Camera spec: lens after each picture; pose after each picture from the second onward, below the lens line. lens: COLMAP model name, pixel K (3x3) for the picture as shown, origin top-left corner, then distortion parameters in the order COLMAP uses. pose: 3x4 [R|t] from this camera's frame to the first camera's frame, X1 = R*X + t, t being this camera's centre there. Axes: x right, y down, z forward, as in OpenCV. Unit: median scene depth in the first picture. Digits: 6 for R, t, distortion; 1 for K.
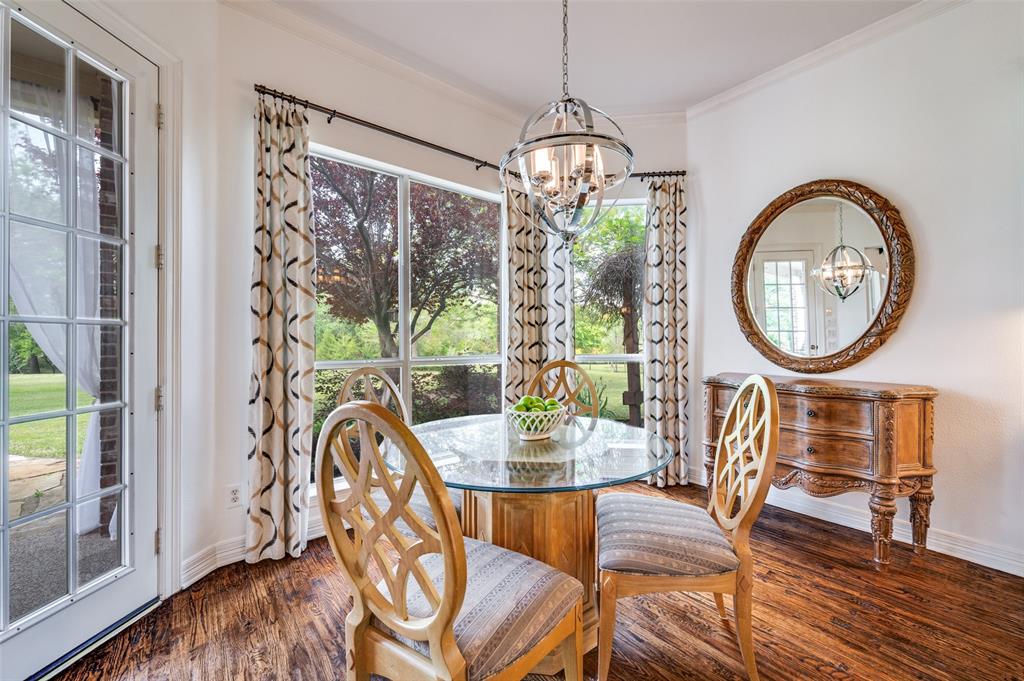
lens RADIAL K [[405.7, 0, 508.3], [0, 405.7, 342.7], [0, 0, 1]] dist [0.001443, 0.000135]
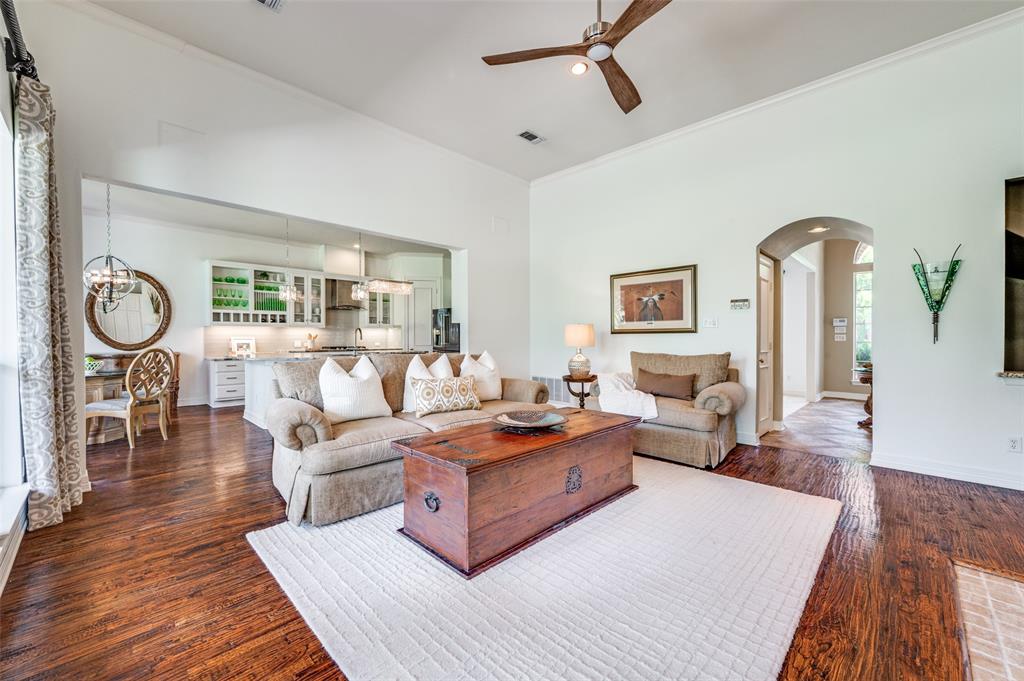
lens RADIAL K [[405.7, 0, 514.1], [0, 405.7, 341.6], [0, 0, 1]] dist [0.001443, 0.000135]
pose [[-0.162352, -0.011609, 0.986665, -1.613573], [-0.000933, 0.999932, 0.011611, -0.006439], [-0.986732, 0.000964, -0.162352, -0.671892]]
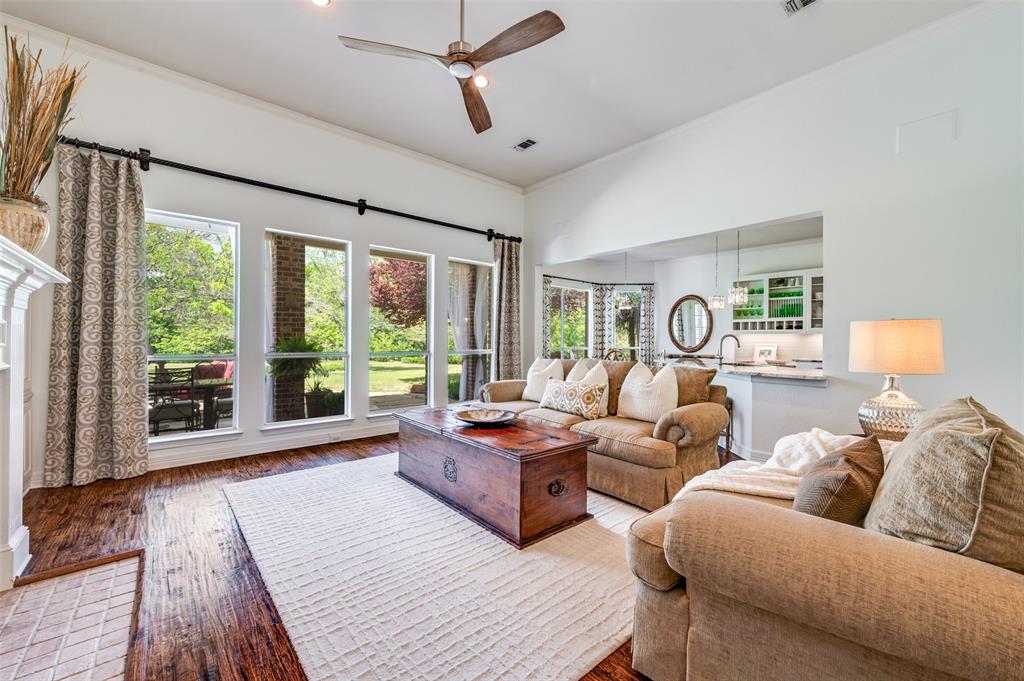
lens RADIAL K [[405.7, 0, 507.1], [0, 405.7, 337.0], [0, 0, 1]] dist [0.001443, 0.000135]
pose [[0.997398, 0.009601, 0.071449, -0.808868], [-0.009286, 0.999946, -0.004741, -0.019812], [-0.071491, 0.004065, 0.997433, -1.808527]]
